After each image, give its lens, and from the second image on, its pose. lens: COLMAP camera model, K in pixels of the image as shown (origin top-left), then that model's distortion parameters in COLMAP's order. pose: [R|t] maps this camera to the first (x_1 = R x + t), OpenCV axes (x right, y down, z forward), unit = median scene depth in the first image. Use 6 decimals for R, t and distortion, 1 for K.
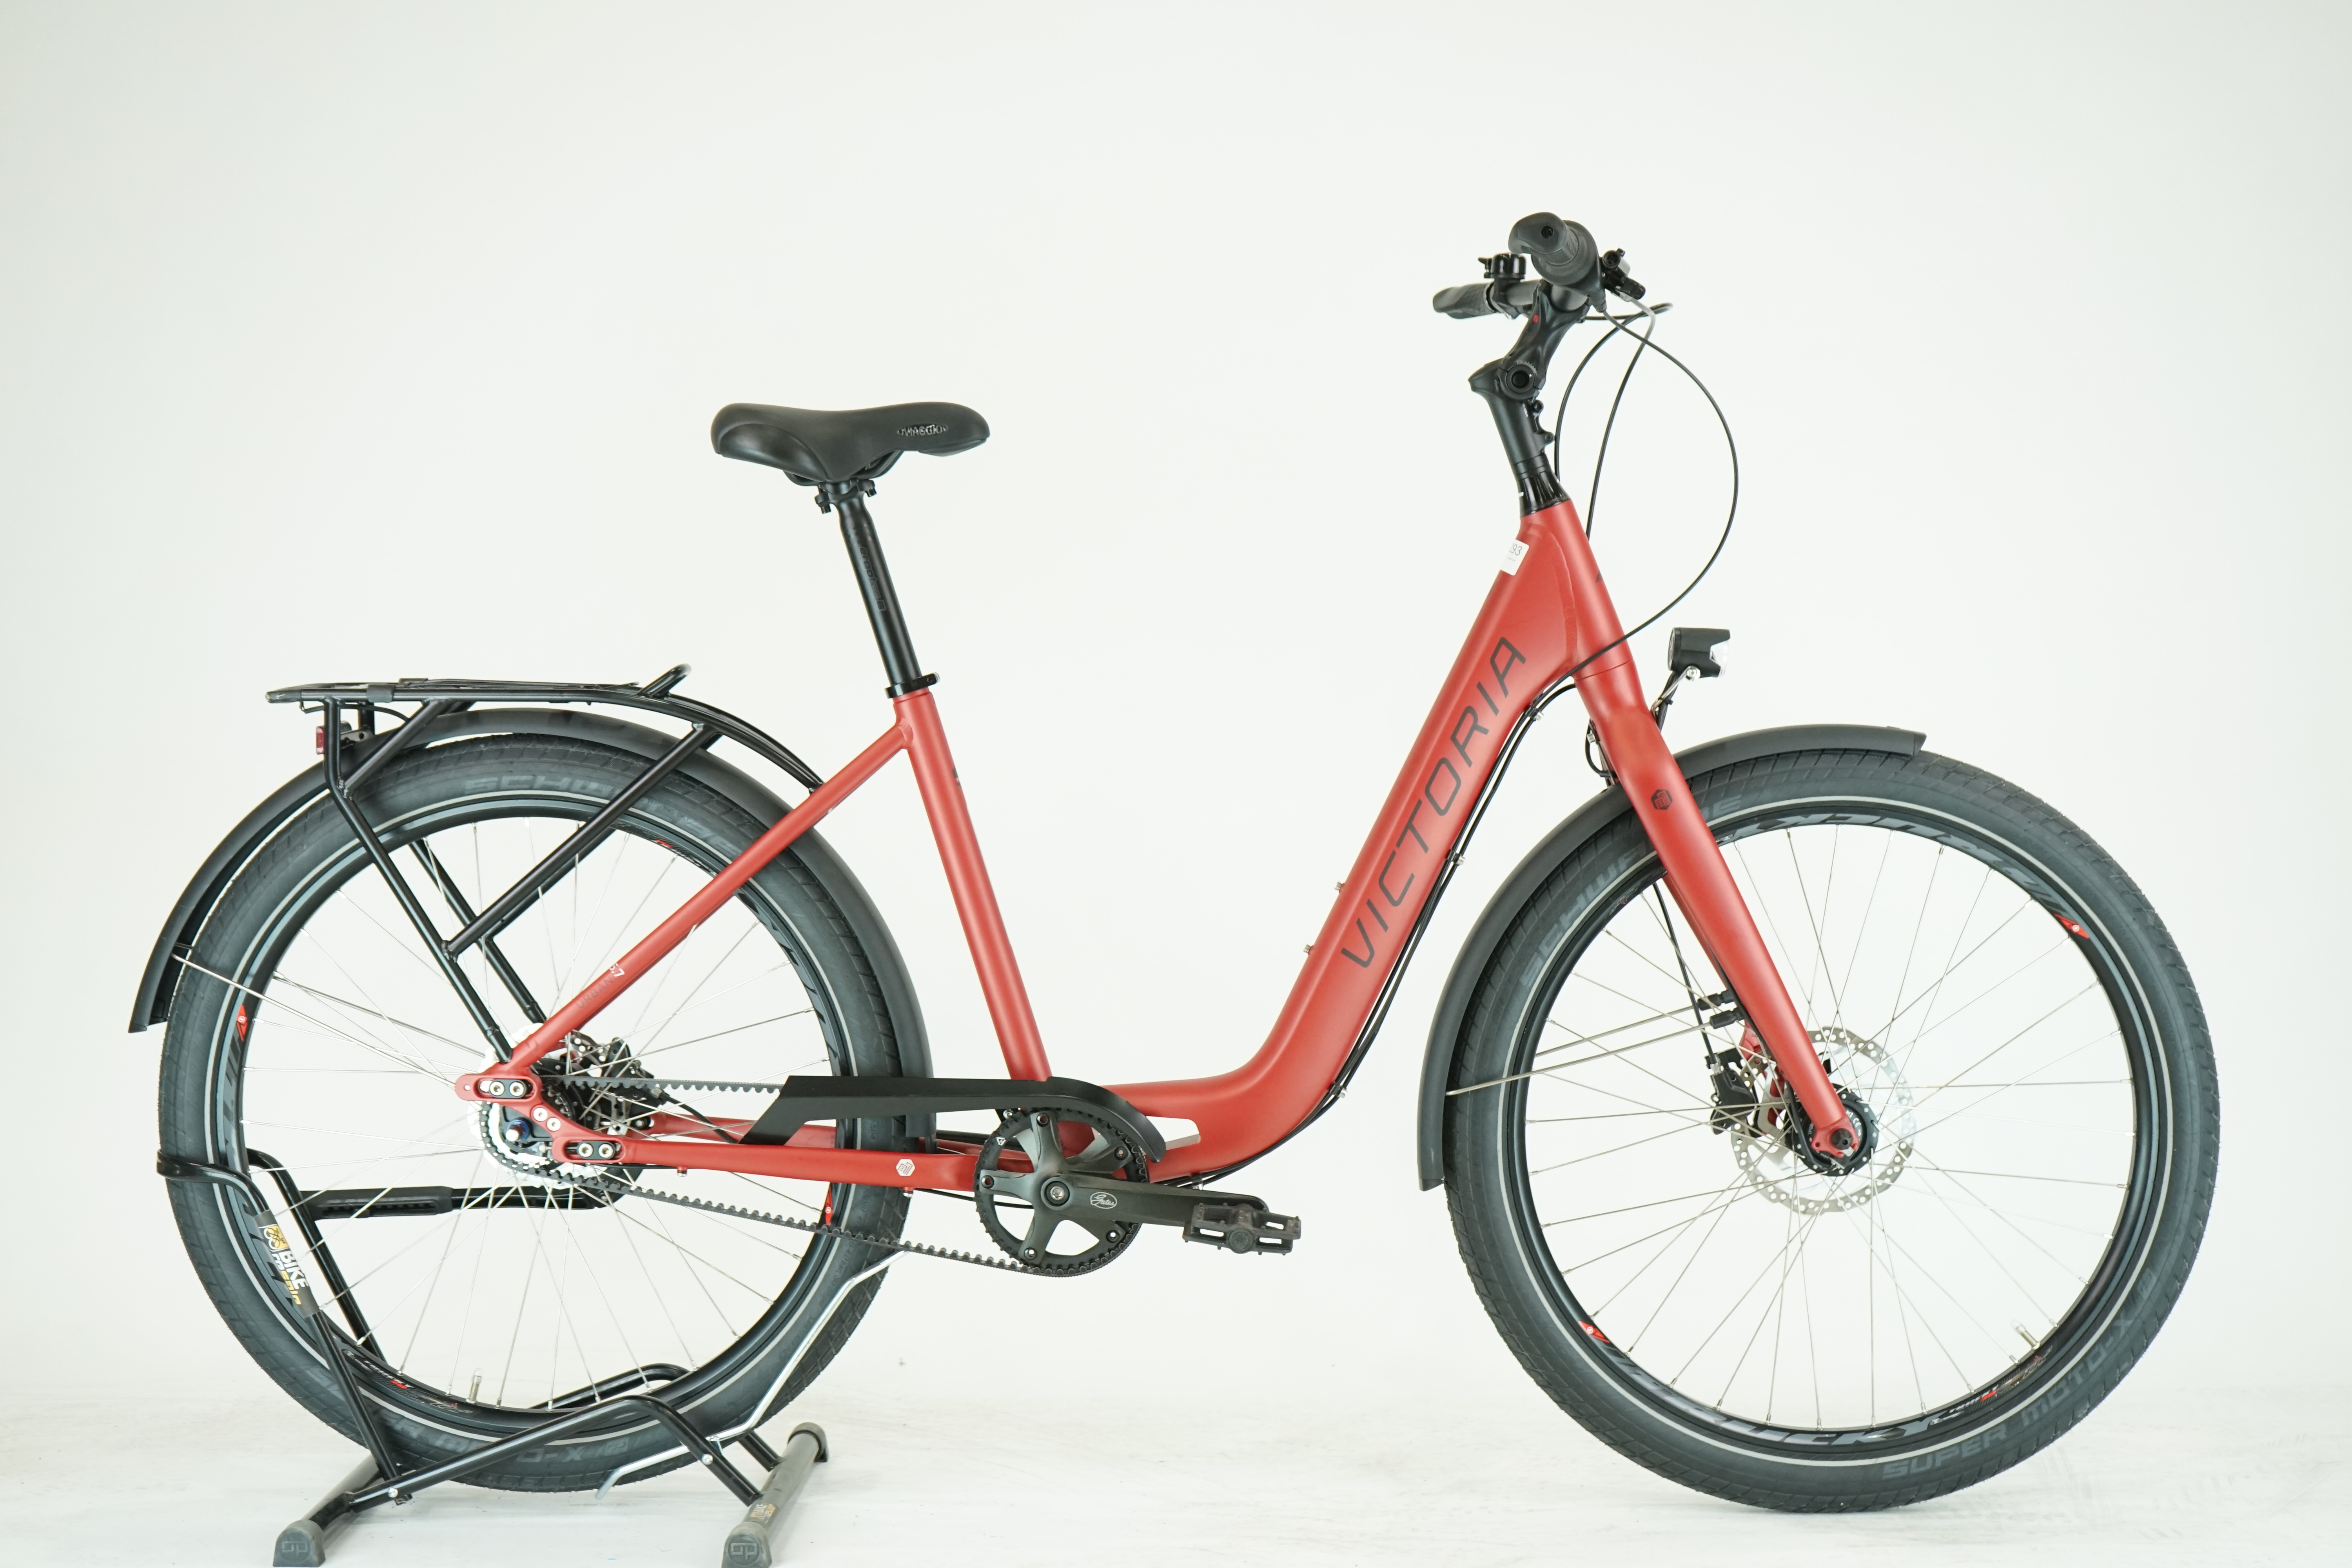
lens RADIAL K [[3407.6, 0, 1184.0], [0, 3407.6, 840.8], [0, 0, 1]] dist [0.043616, -0.010738]
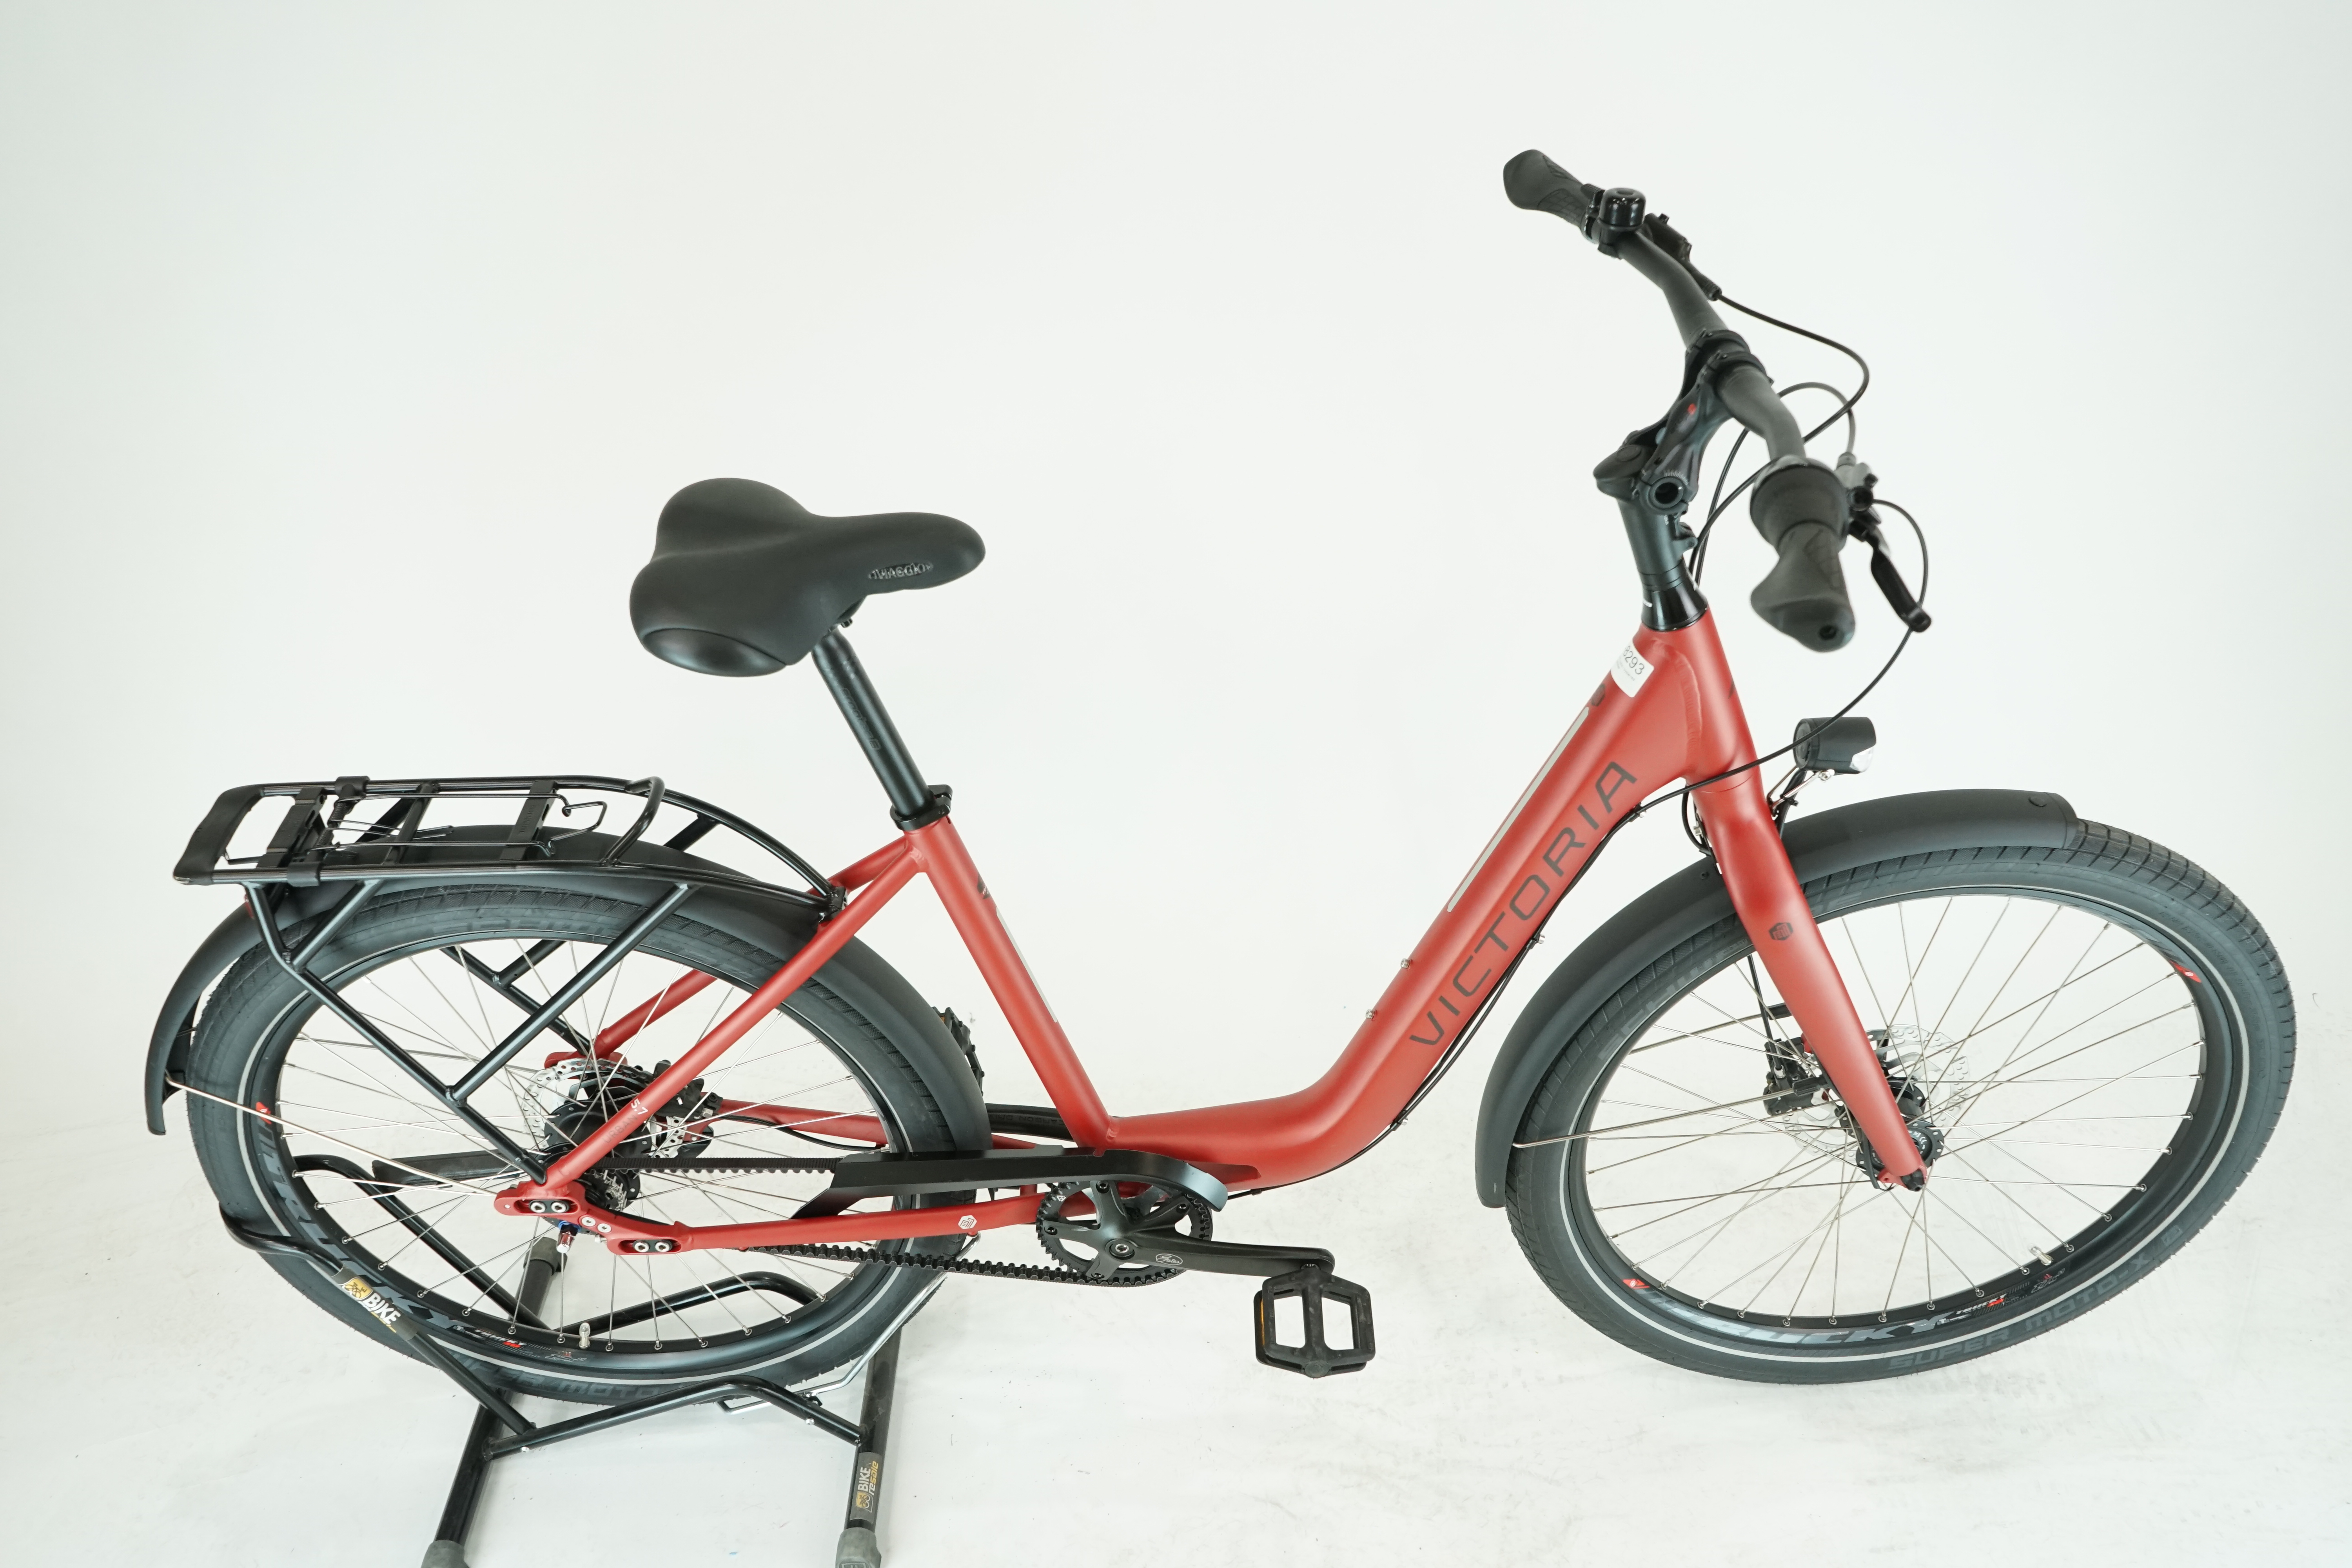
lens RADIAL K [[1909.9, 0, 1176.0], [0, 1909.9, 784.0], [0, 0, 1]] dist [0.000887, -0.000995]
pose [[0.998511, -0.053191, 0.012100, -0.020437], [0.039506, 0.858086, 0.511983, -0.296257], [-0.037616, -0.510743, 0.858910, 0.580931]]
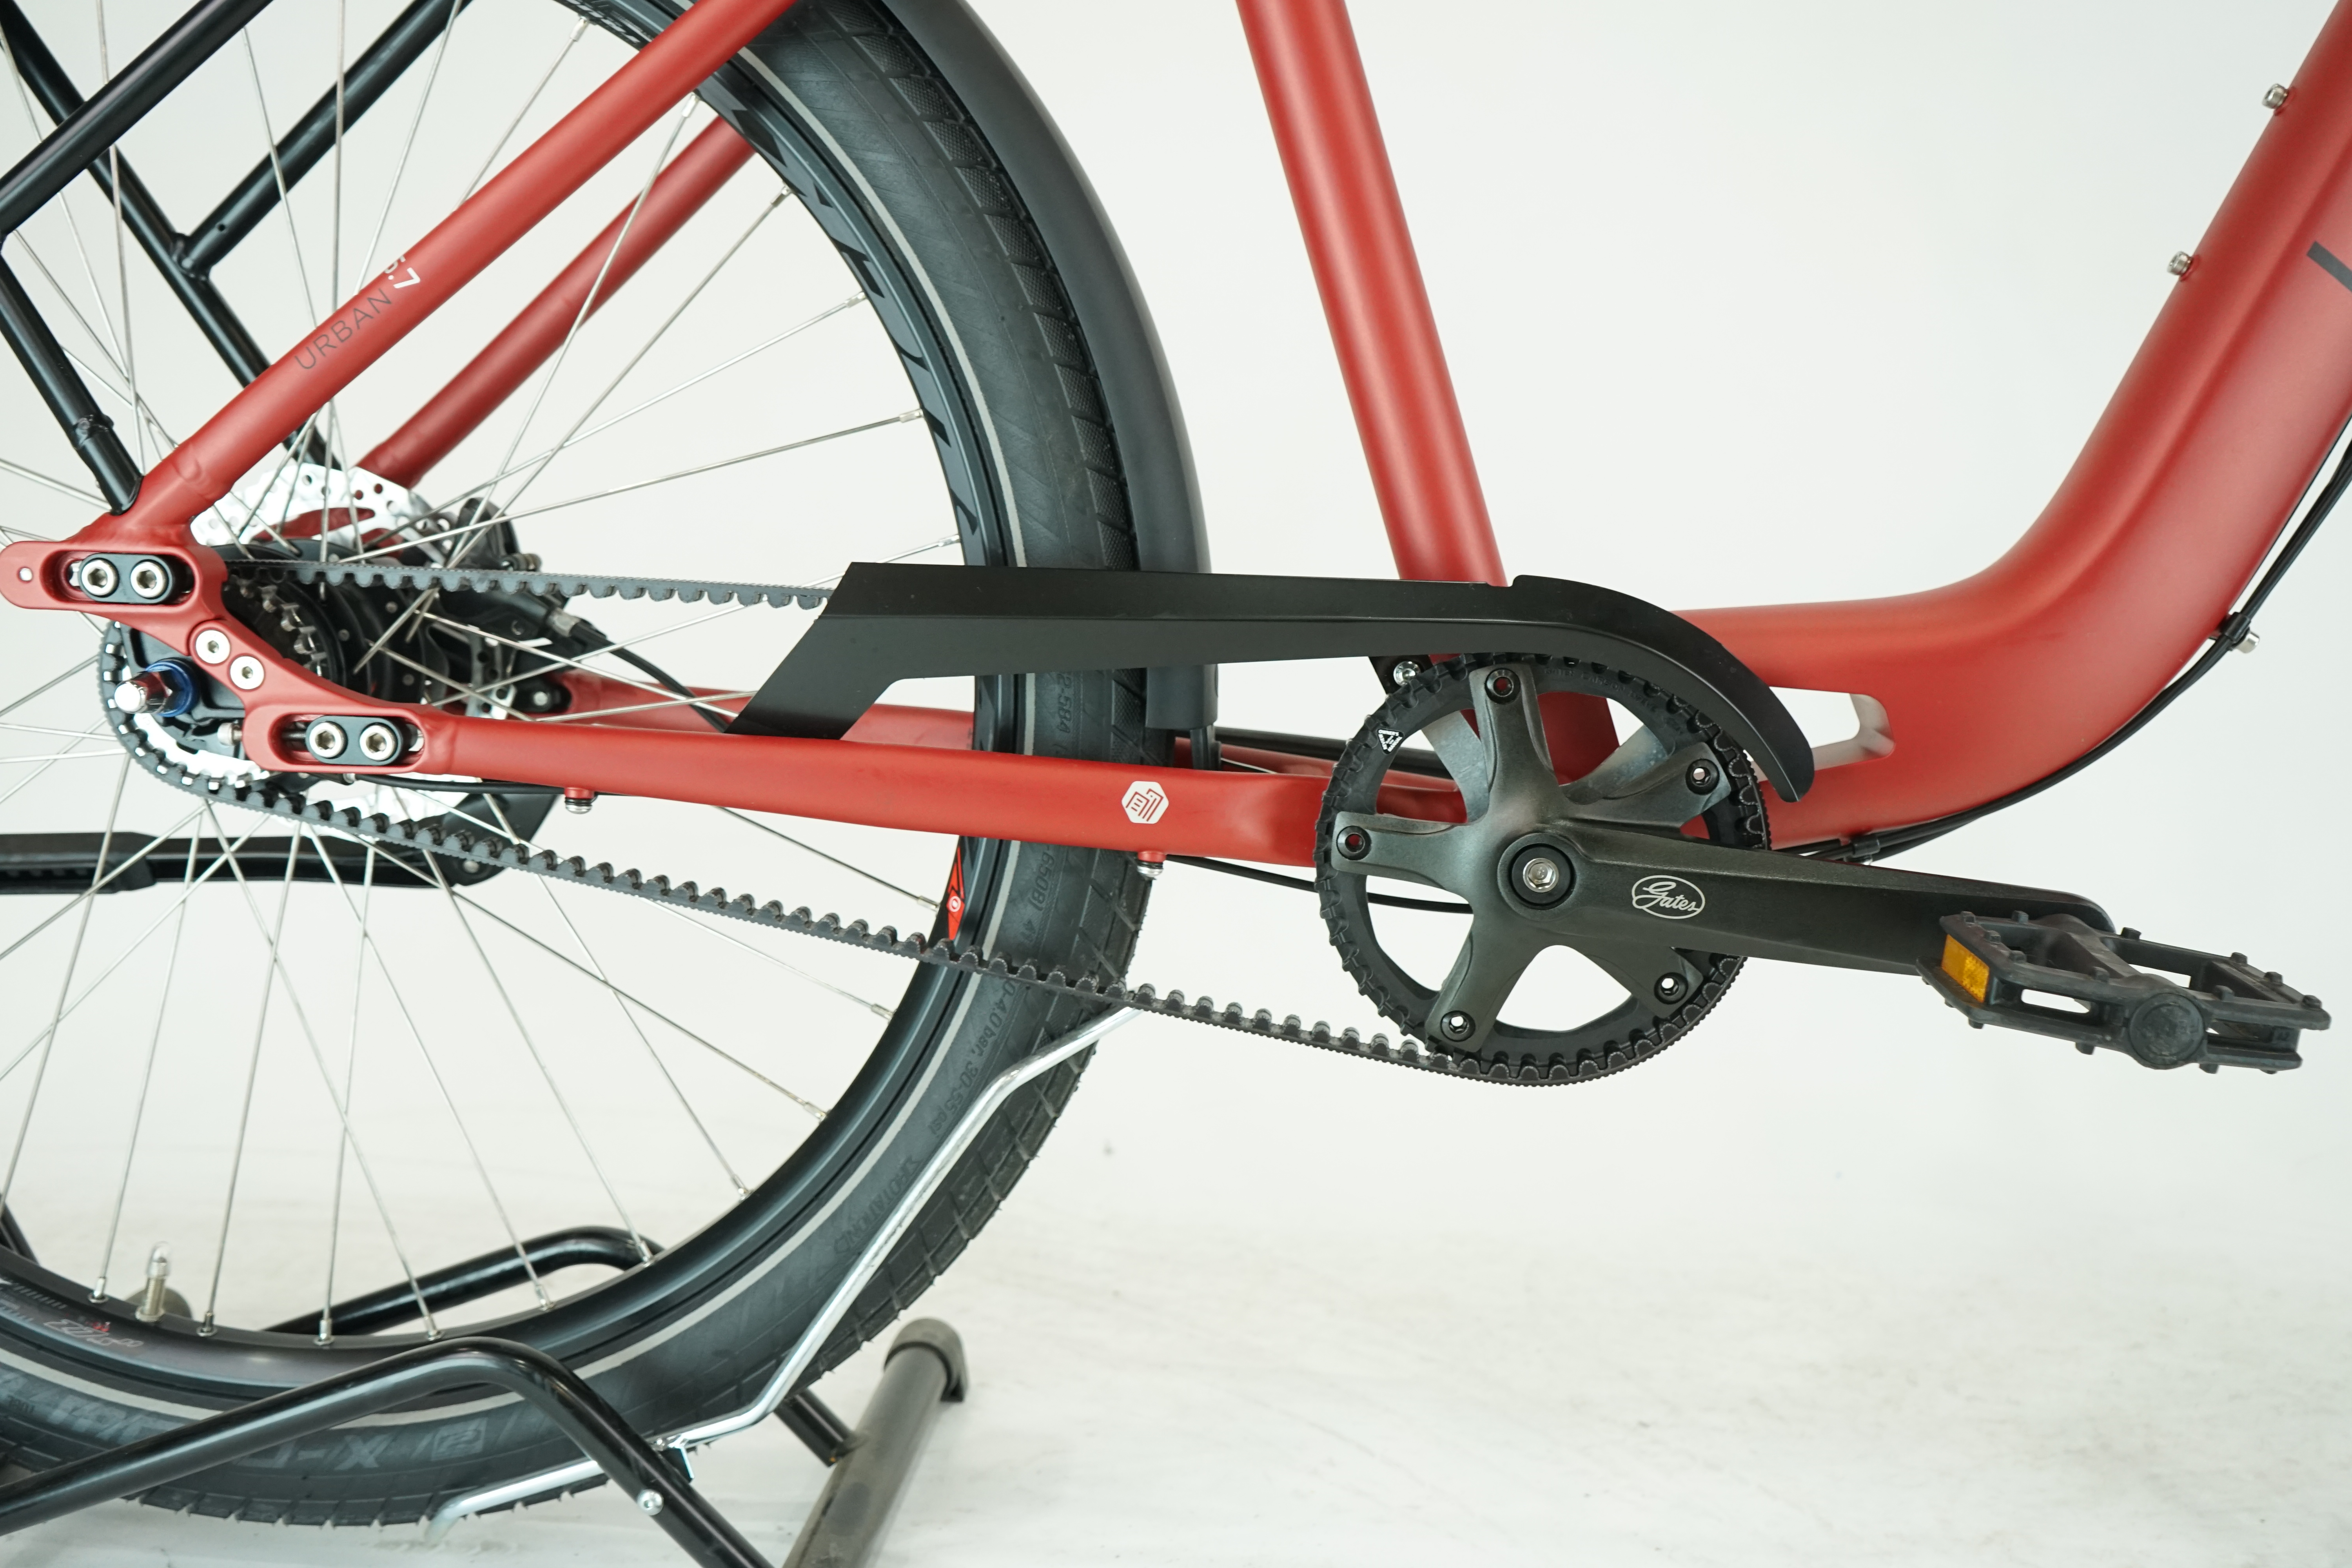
lens RADIAL K [[2275.9, 0, 1176.0], [0, 2275.9, 784.0], [0, 0, 1]] dist [0.071811, -0.000535]
pose [[0.998920, 0.018600, -0.042571, -0.066575], [-0.015793, 0.997737, 0.065350, 0.076075], [0.043690, -0.064607, 0.996954, 0.734094]]
